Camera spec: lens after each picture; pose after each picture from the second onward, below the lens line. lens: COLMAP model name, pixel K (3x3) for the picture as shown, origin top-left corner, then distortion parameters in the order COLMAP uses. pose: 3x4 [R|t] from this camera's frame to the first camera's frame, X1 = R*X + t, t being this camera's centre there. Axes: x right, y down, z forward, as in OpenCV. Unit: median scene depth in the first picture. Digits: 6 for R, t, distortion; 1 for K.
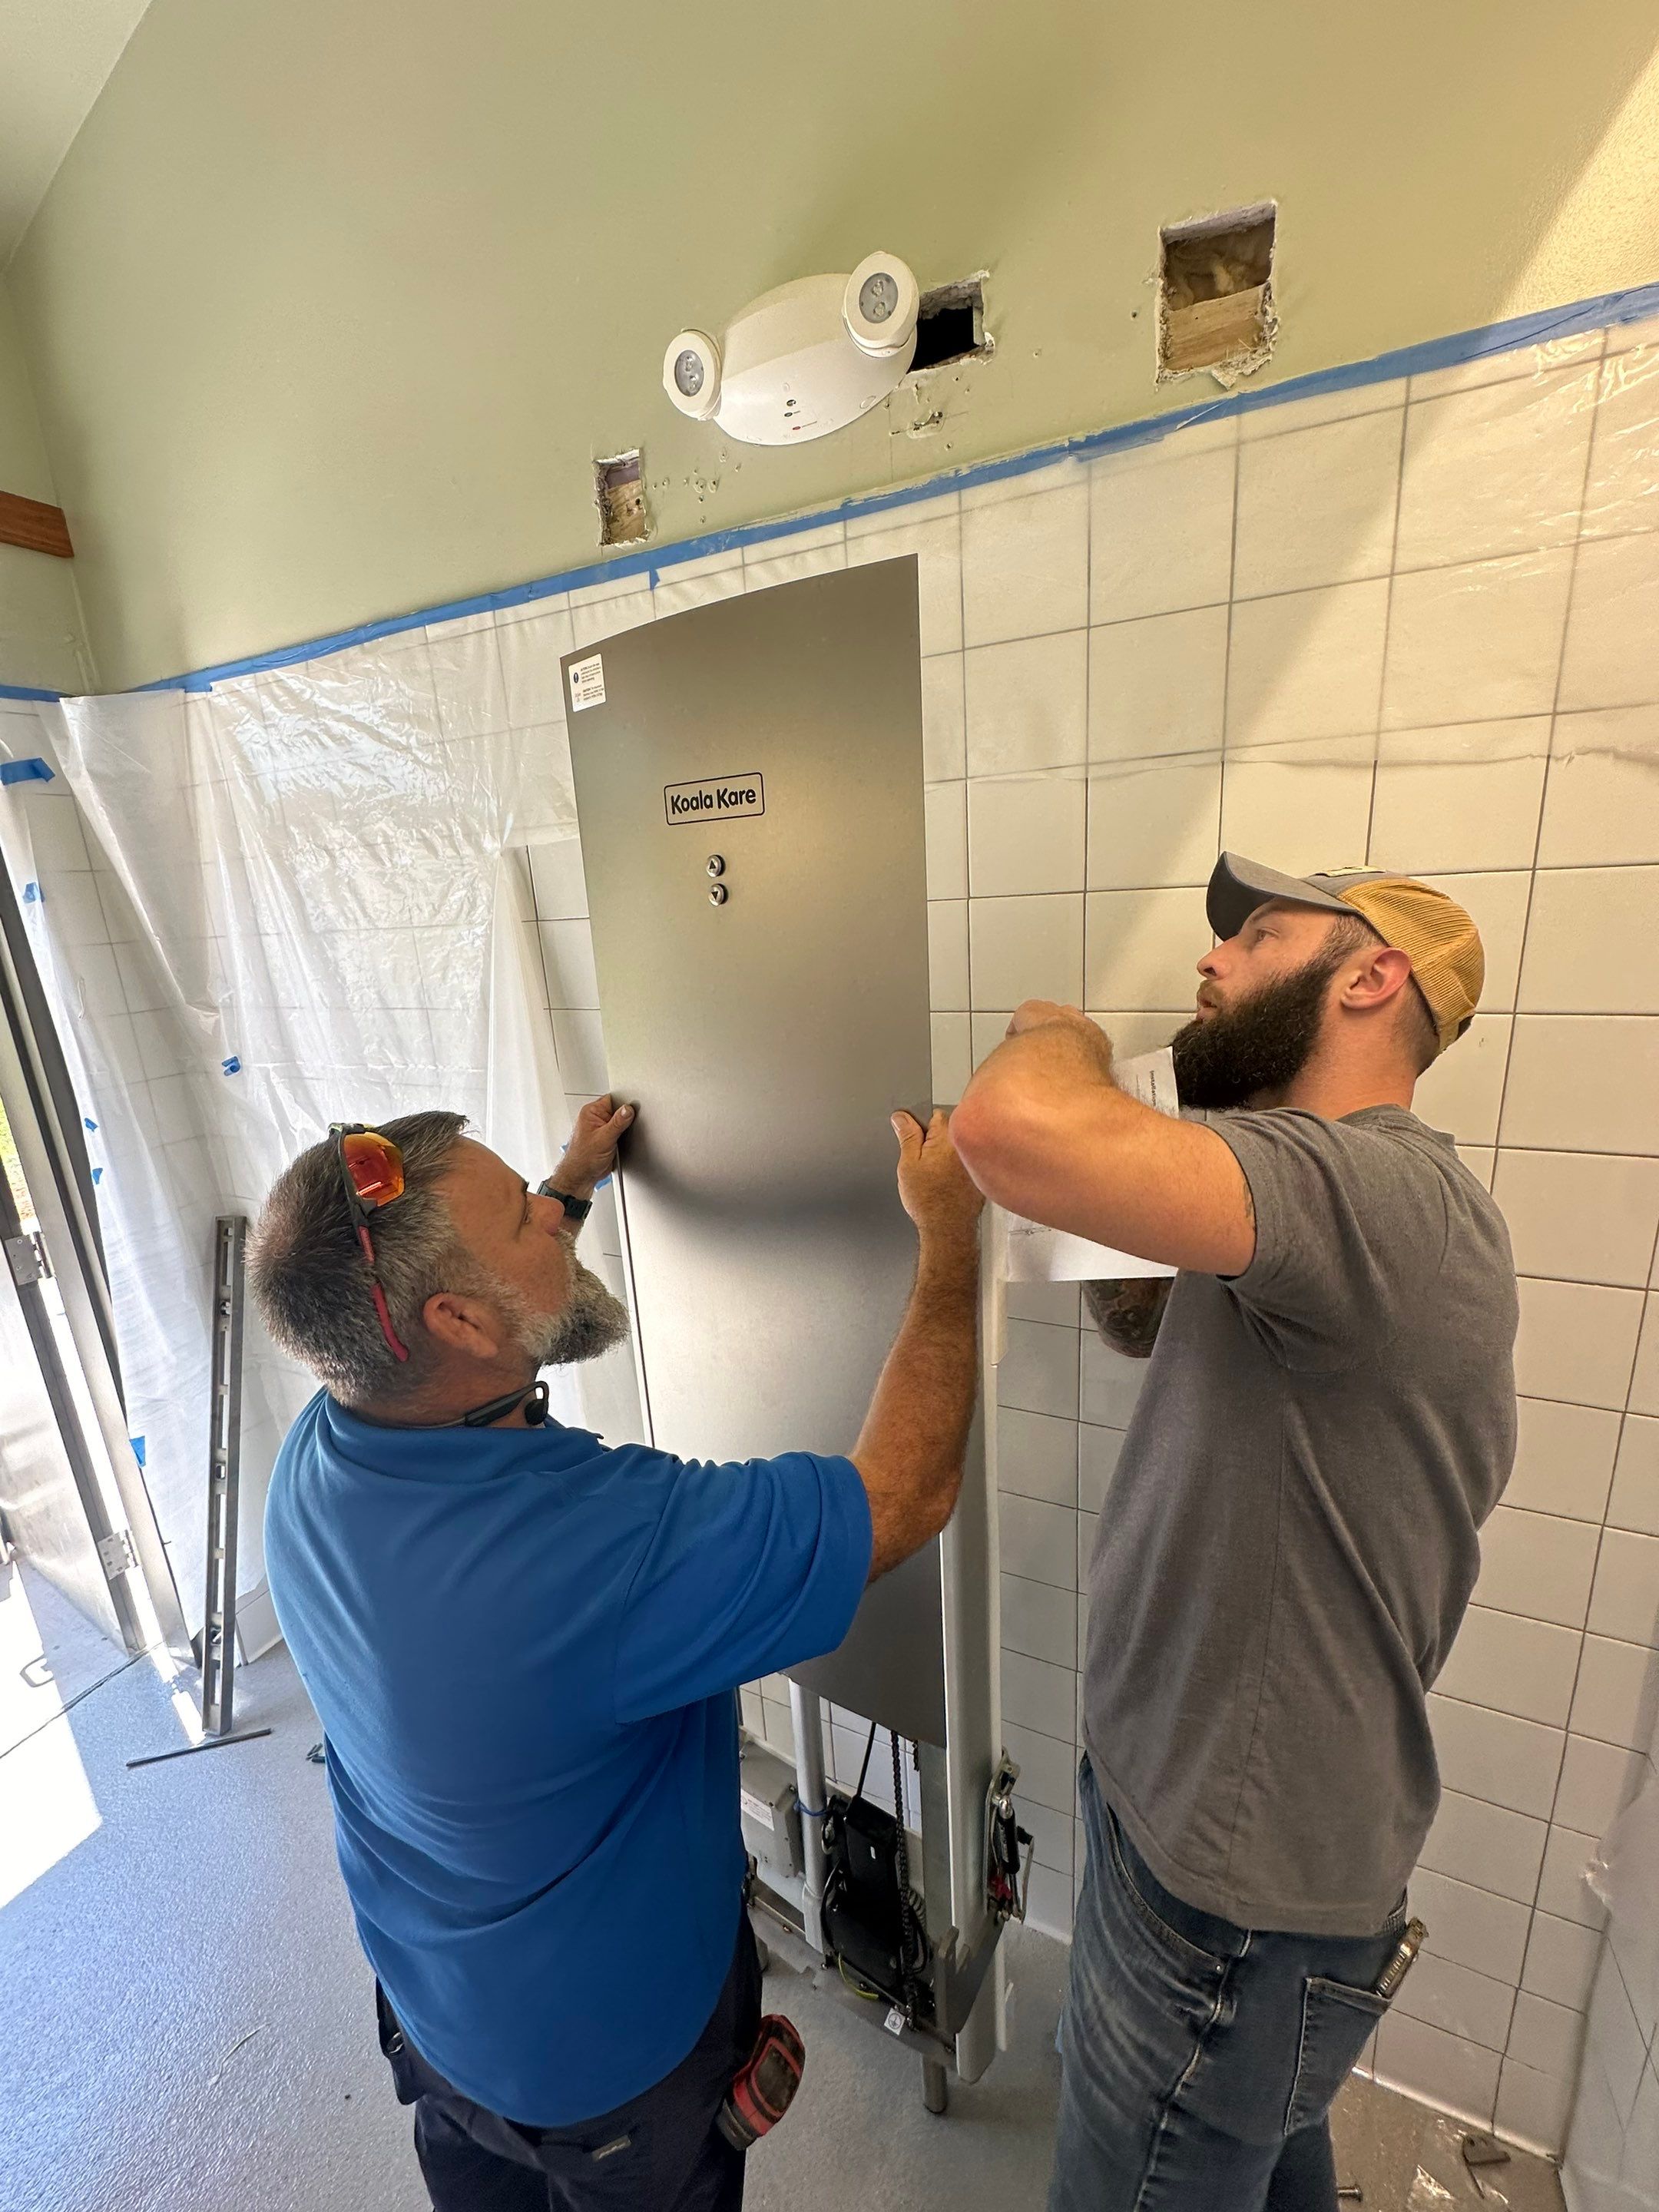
lens RADIAL K [[879.8, 0, 829.5], [0, 879.8, 1106.0], [0, 0, 1]] dist [0.000558, 0.000027]
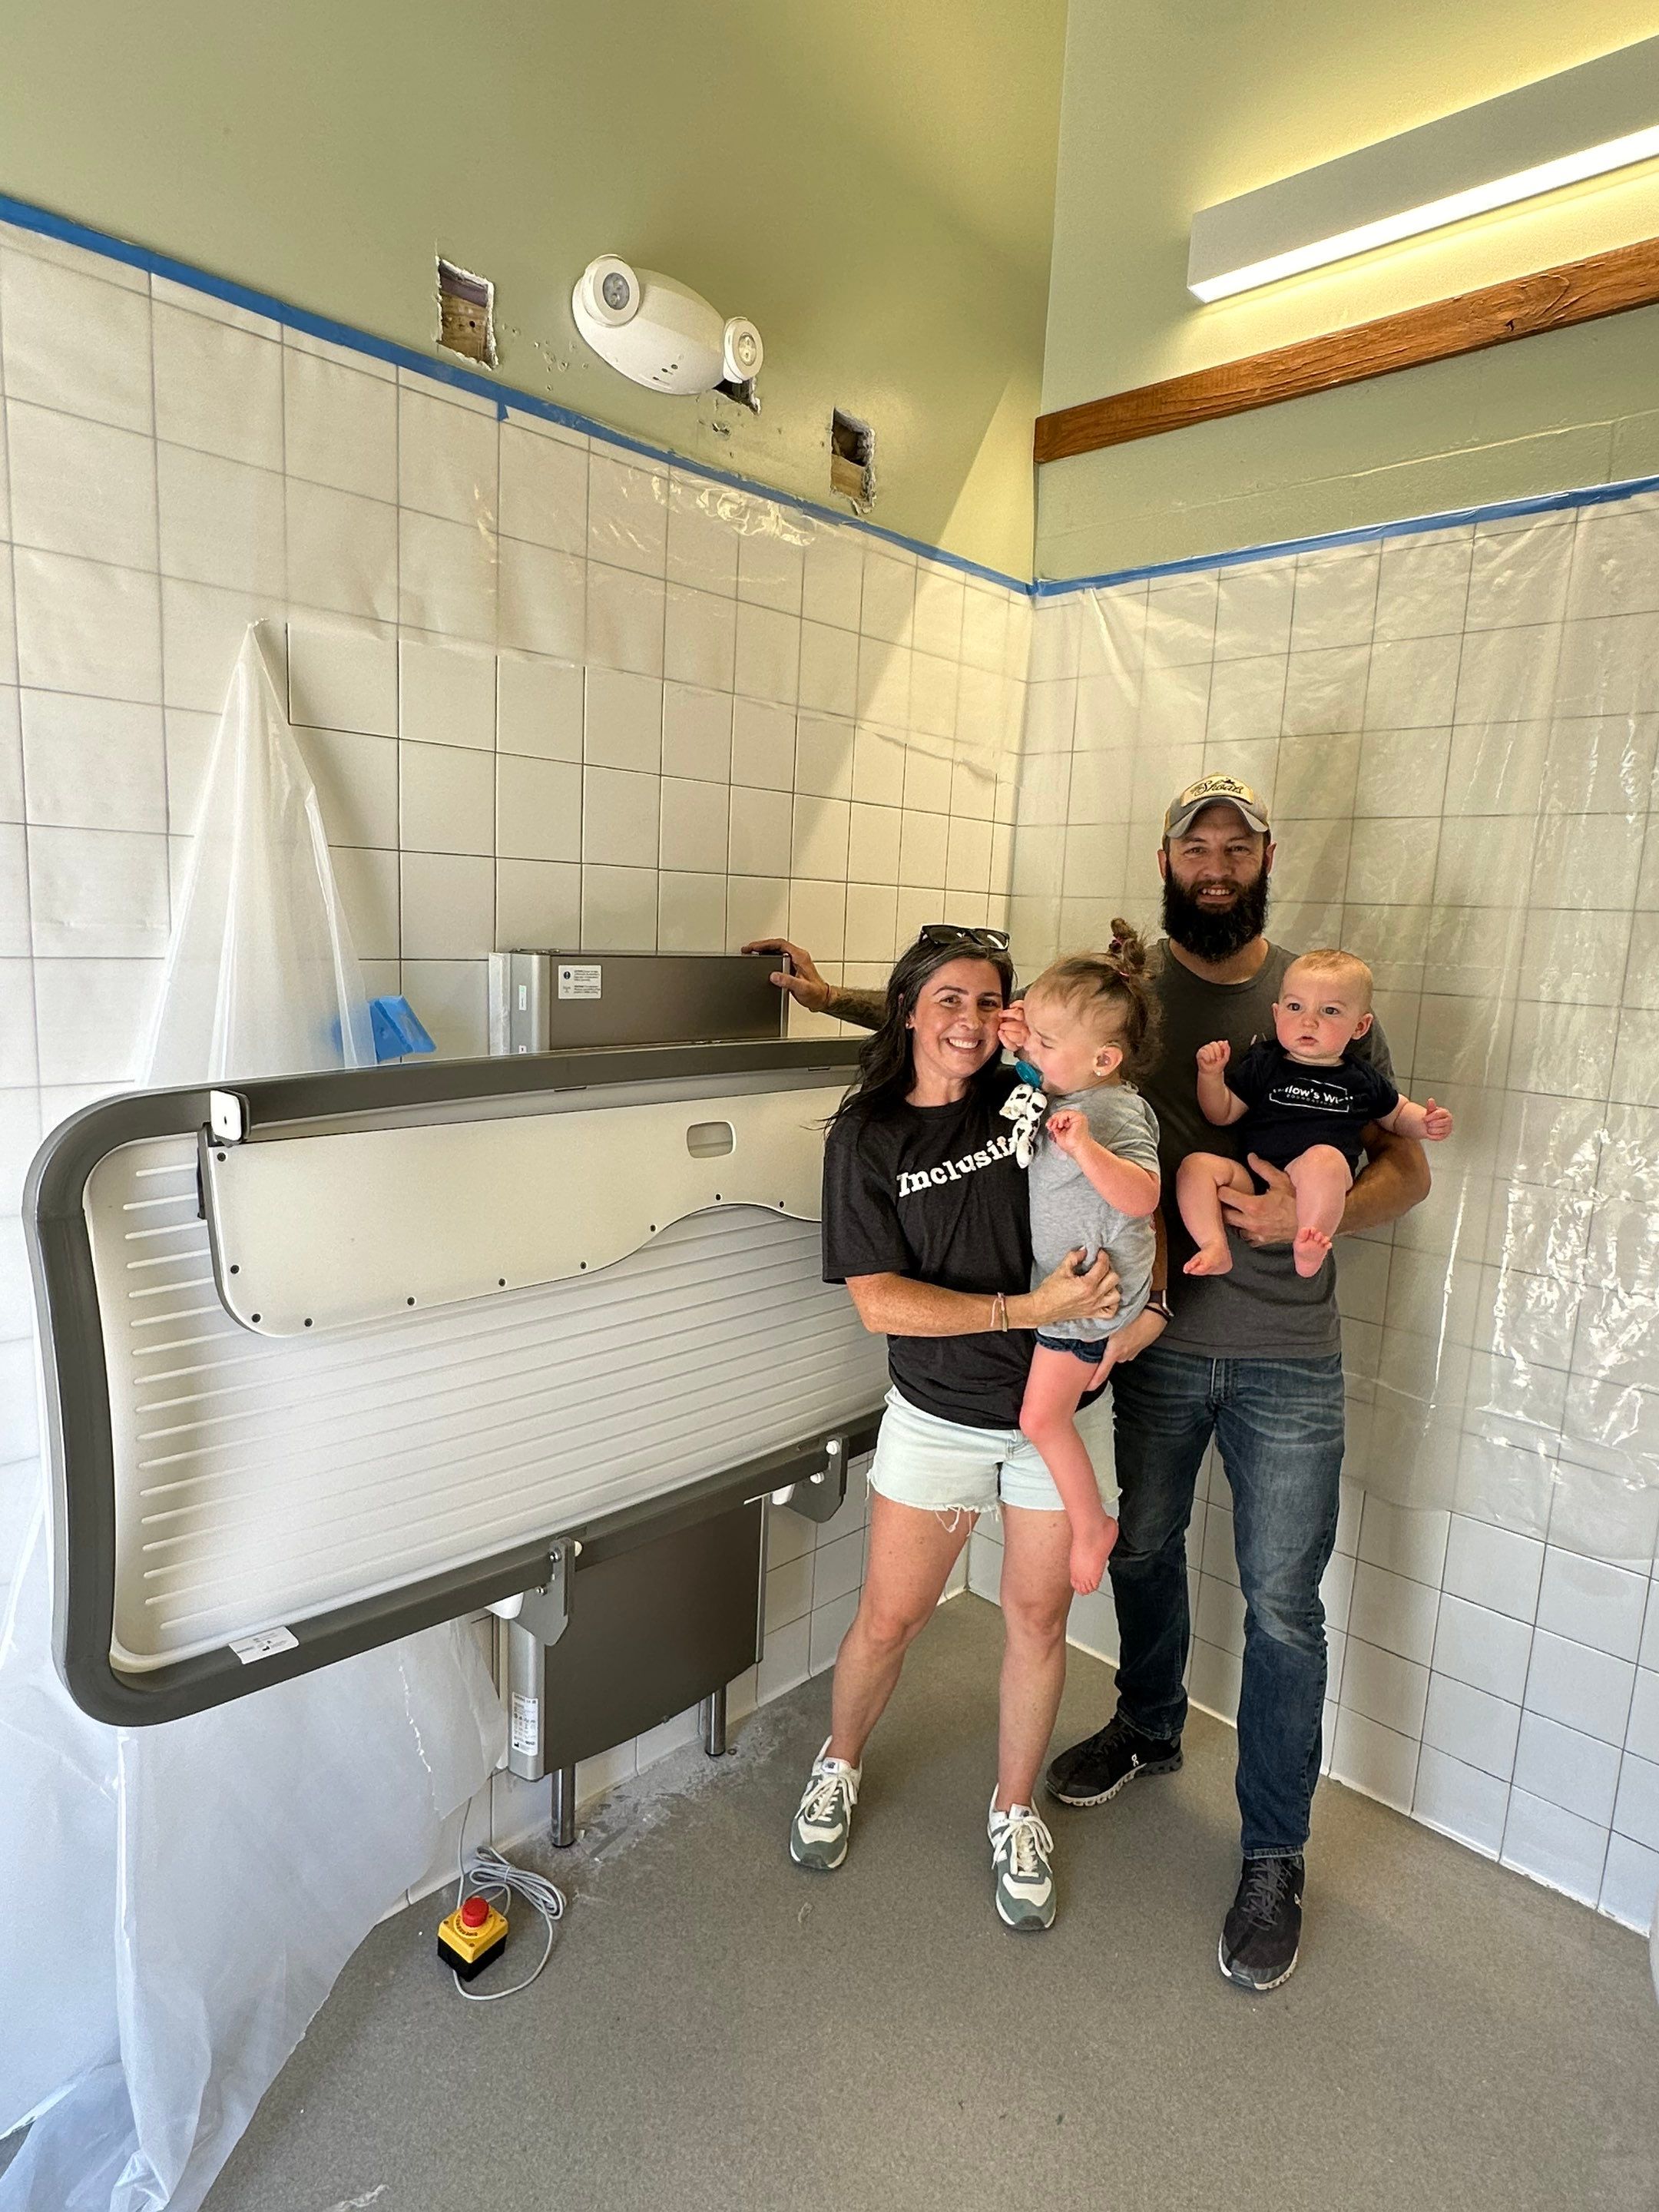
lens RADIAL K [[1263.5, 0, 829.5], [0, 1263.5, 1106.0], [0, 0, 1]] dist [-0.000797, 0.001352]
pose [[0.319646, -0.069973, 0.944950, -1.731664], [0.167748, 0.985696, 0.016247, 0.243819], [-0.932570, 0.153320, 0.326811, 0.365078]]
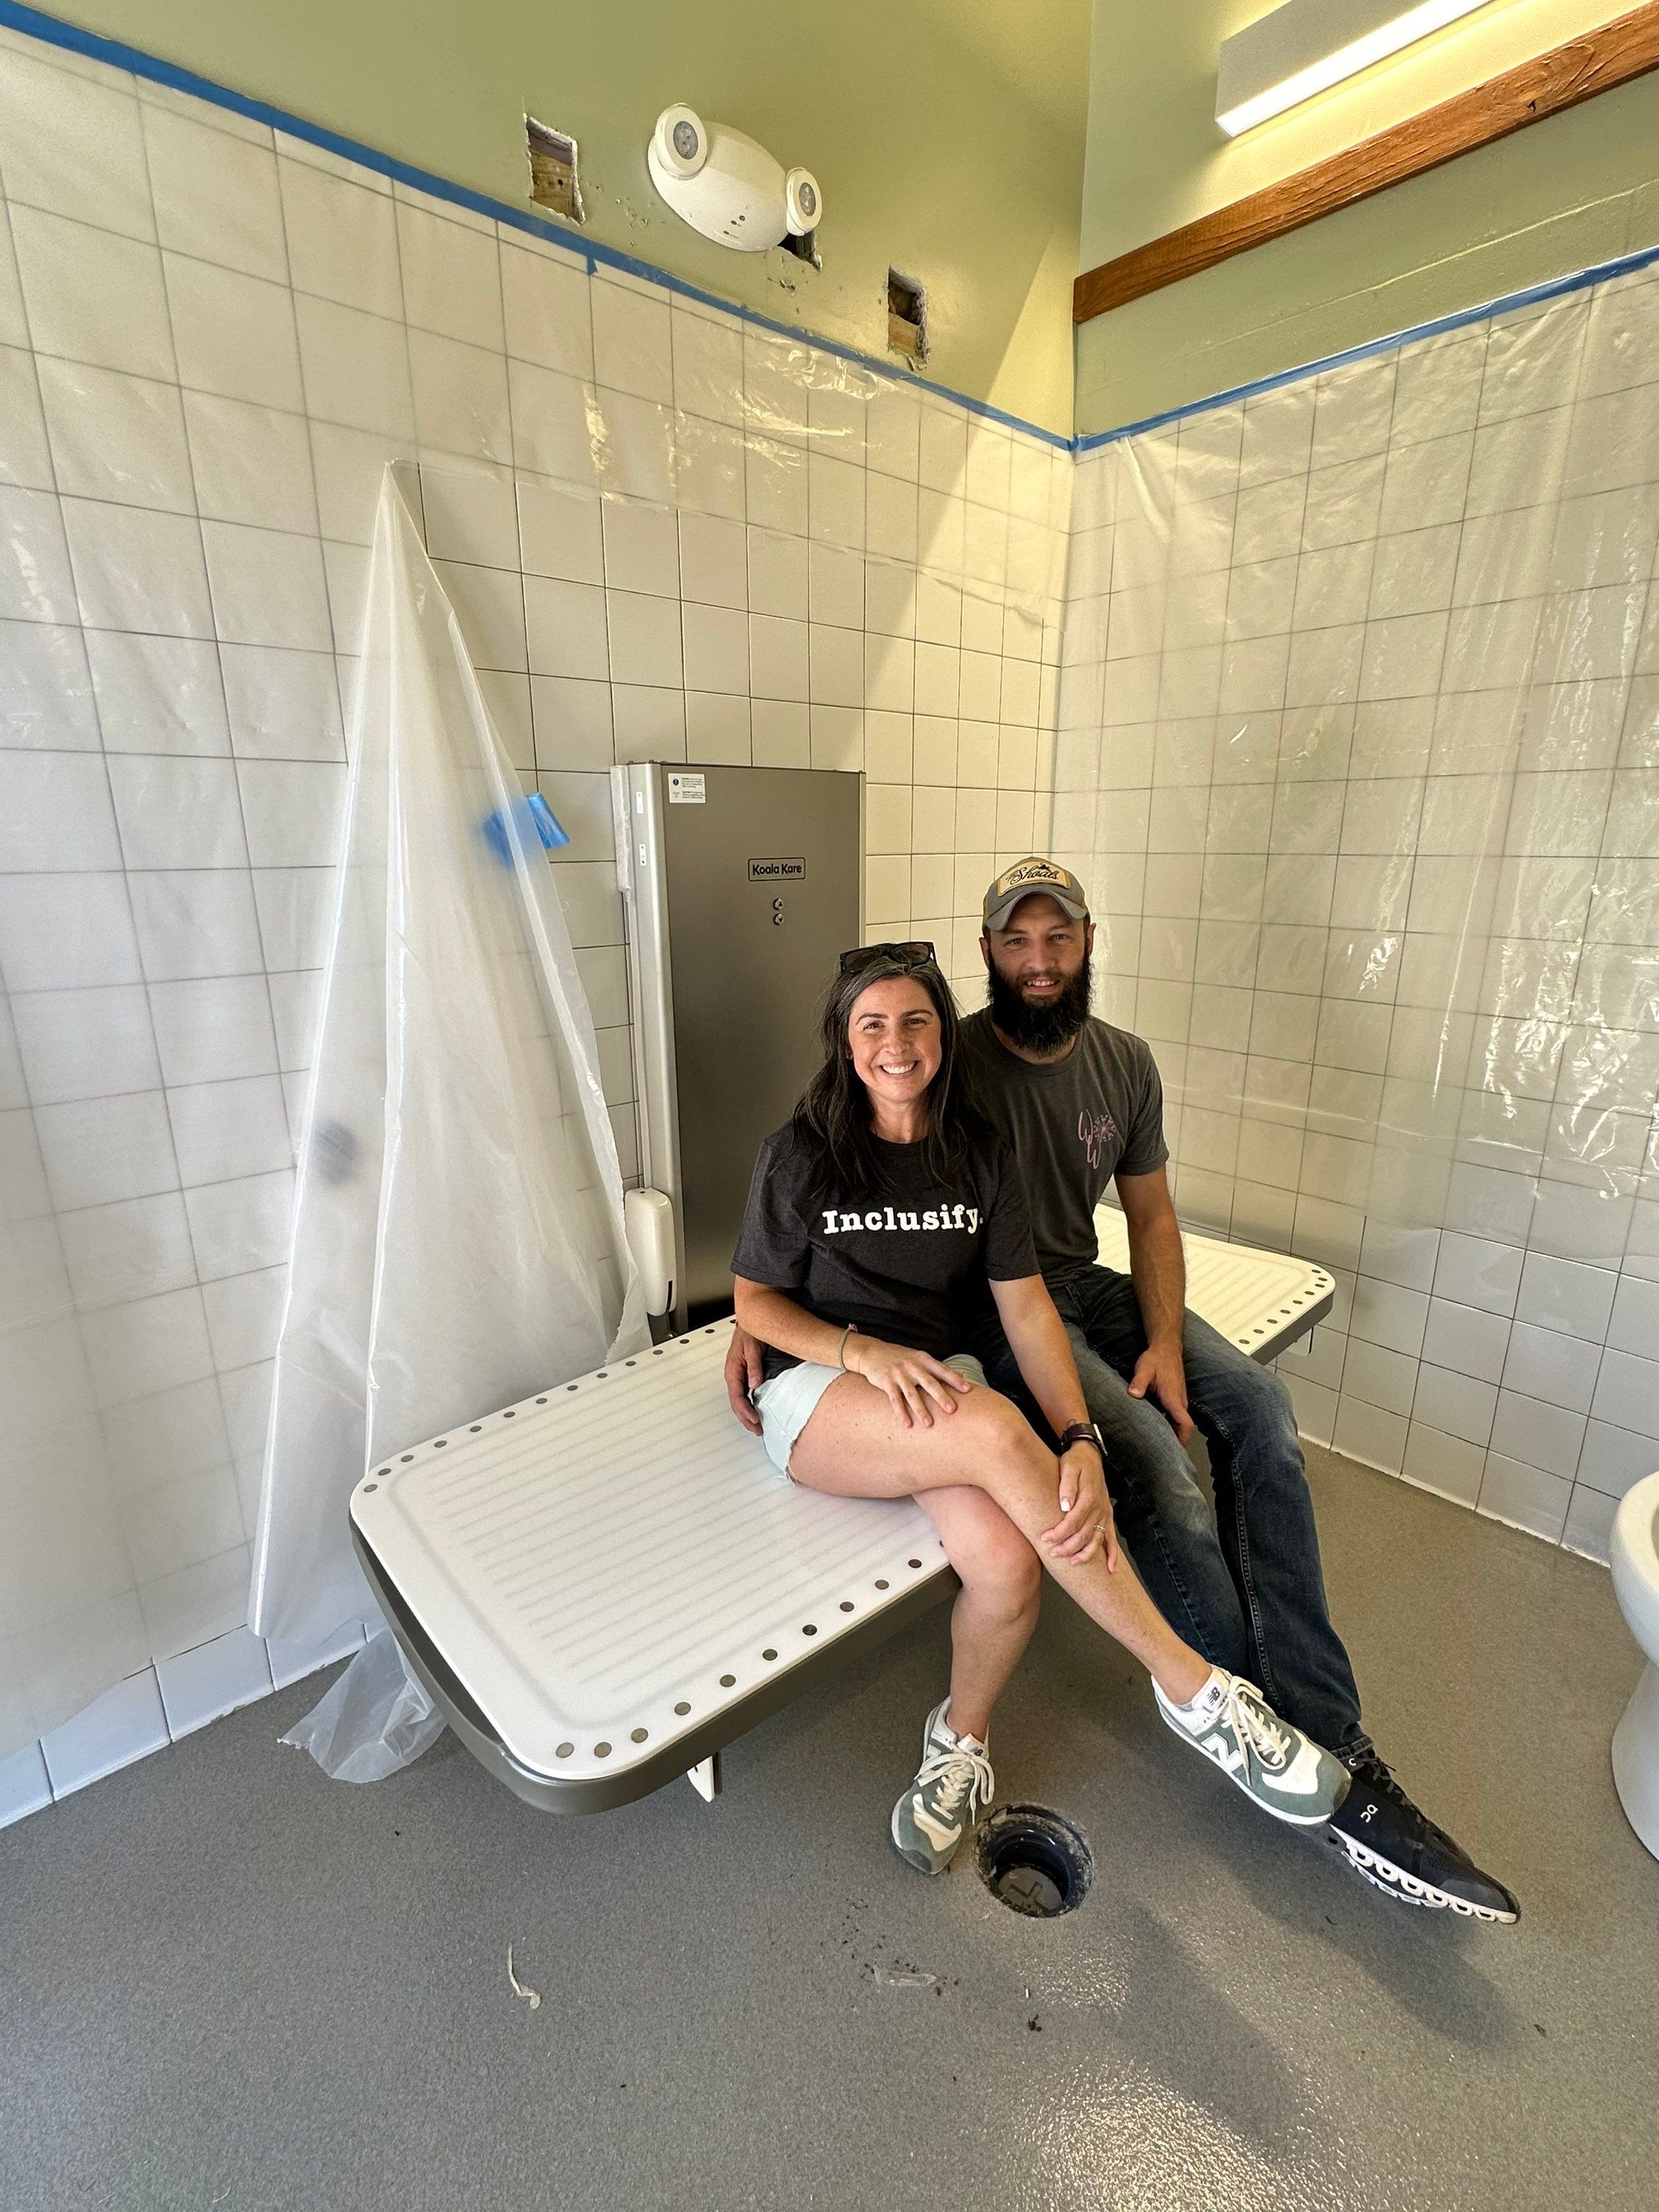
lens RADIAL K [[1016.1, 0, 834.5], [0, 1016.1, 1105.7], [0, 0, 1]] dist [0.000266, -0.000284]
pose [[0.390521, -0.180724, 0.902681, -1.681886], [0.204018, 0.973149, 0.106569, 0.425155], [-0.897703, 0.142545, 0.416906, 0.394557]]
